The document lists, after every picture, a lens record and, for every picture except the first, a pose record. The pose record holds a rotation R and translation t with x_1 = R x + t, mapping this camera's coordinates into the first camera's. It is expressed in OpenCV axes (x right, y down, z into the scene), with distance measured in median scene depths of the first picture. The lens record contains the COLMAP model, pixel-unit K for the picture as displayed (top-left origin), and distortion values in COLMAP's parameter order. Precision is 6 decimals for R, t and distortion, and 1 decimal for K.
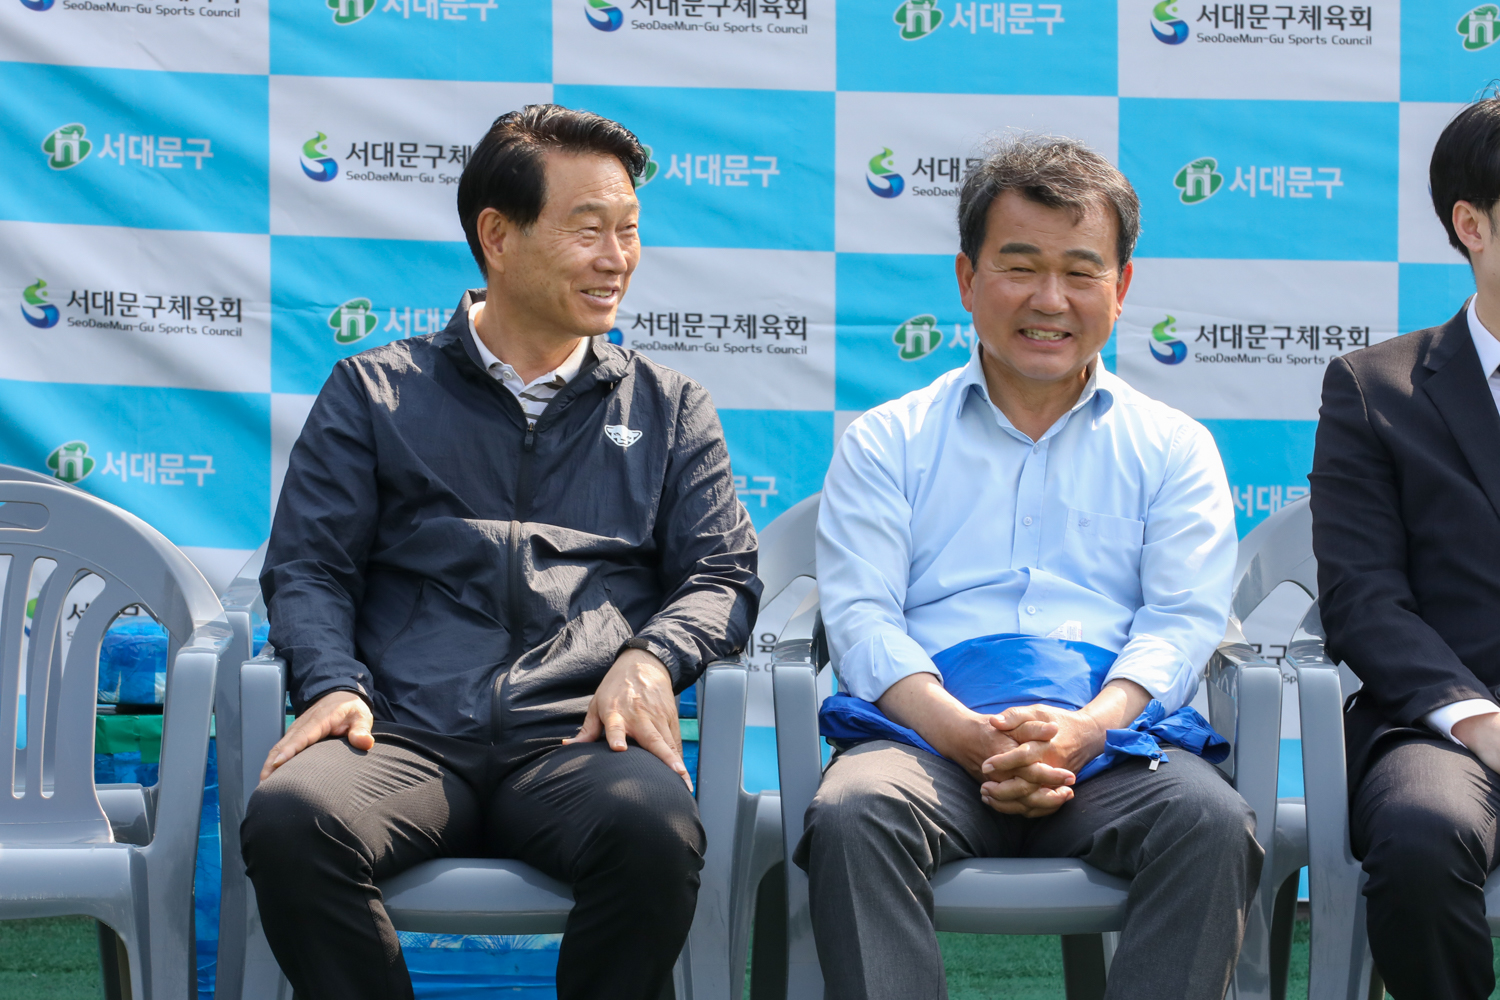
lens RADIAL K [[9217.2, 0, 749.9], [0, 9217.2, 501.9], [0, 0, 1]] dist [0.115570, 0.000000]
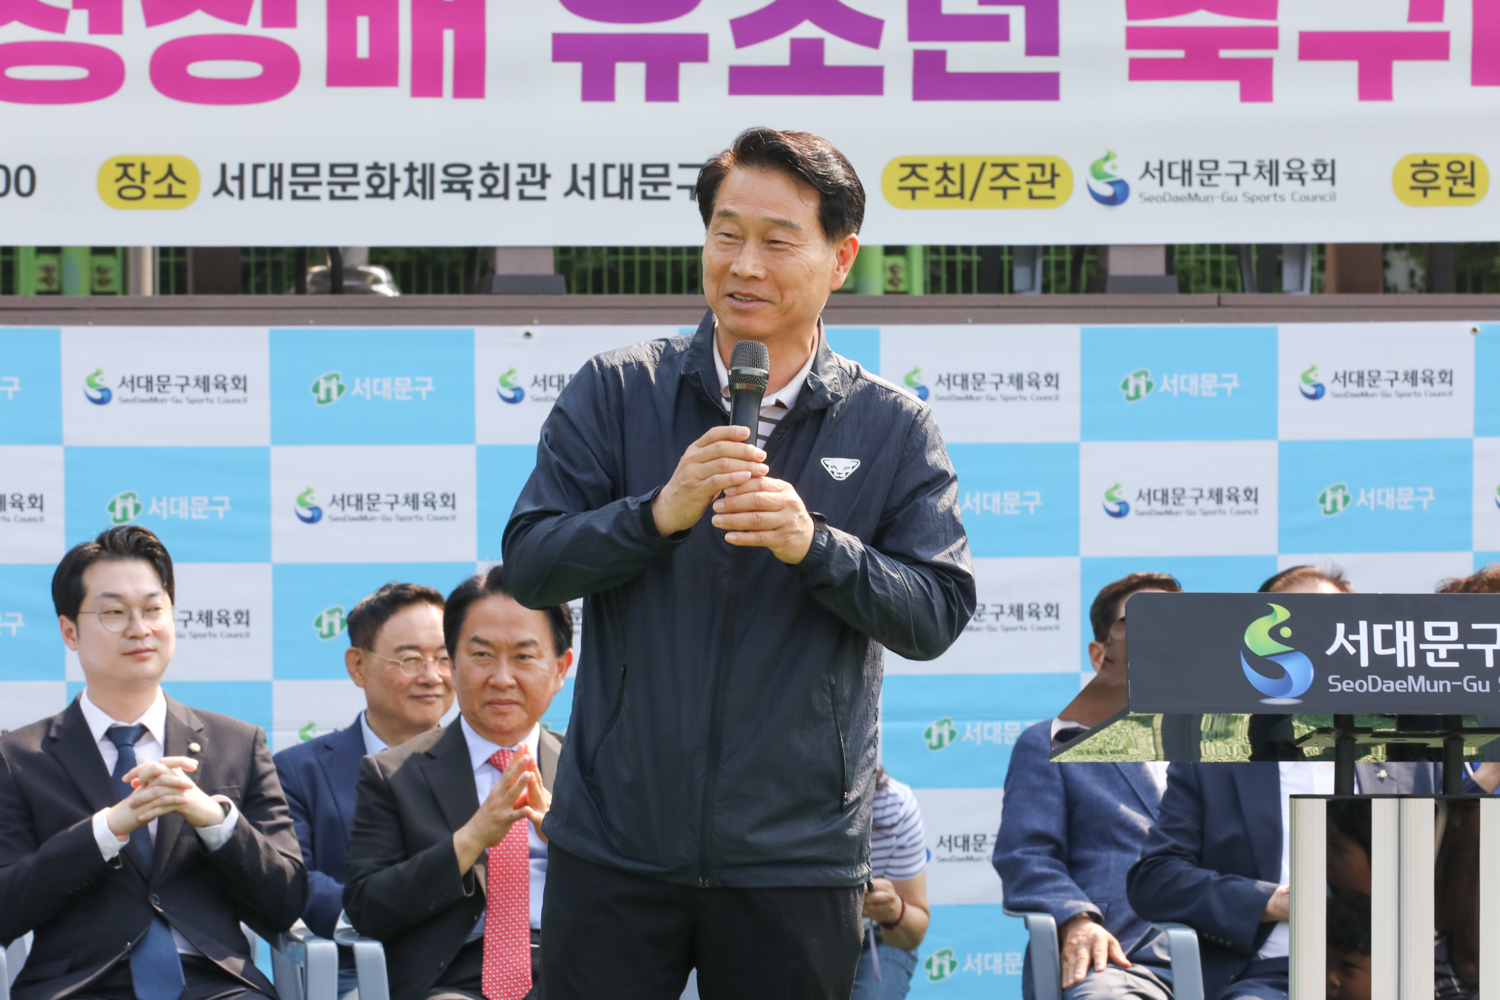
lens RADIAL K [[9217.2, 0, 756.9], [0, 9217.2, 492.2], [0, 0, 1]] dist [0.115570, 0.000000]
pose [[0.992521, -0.016962, 0.120892, 0.007473], [0.024190, 0.997990, -0.058570, 0.028248], [-0.119656, 0.061056, 0.990936, -0.359575]]
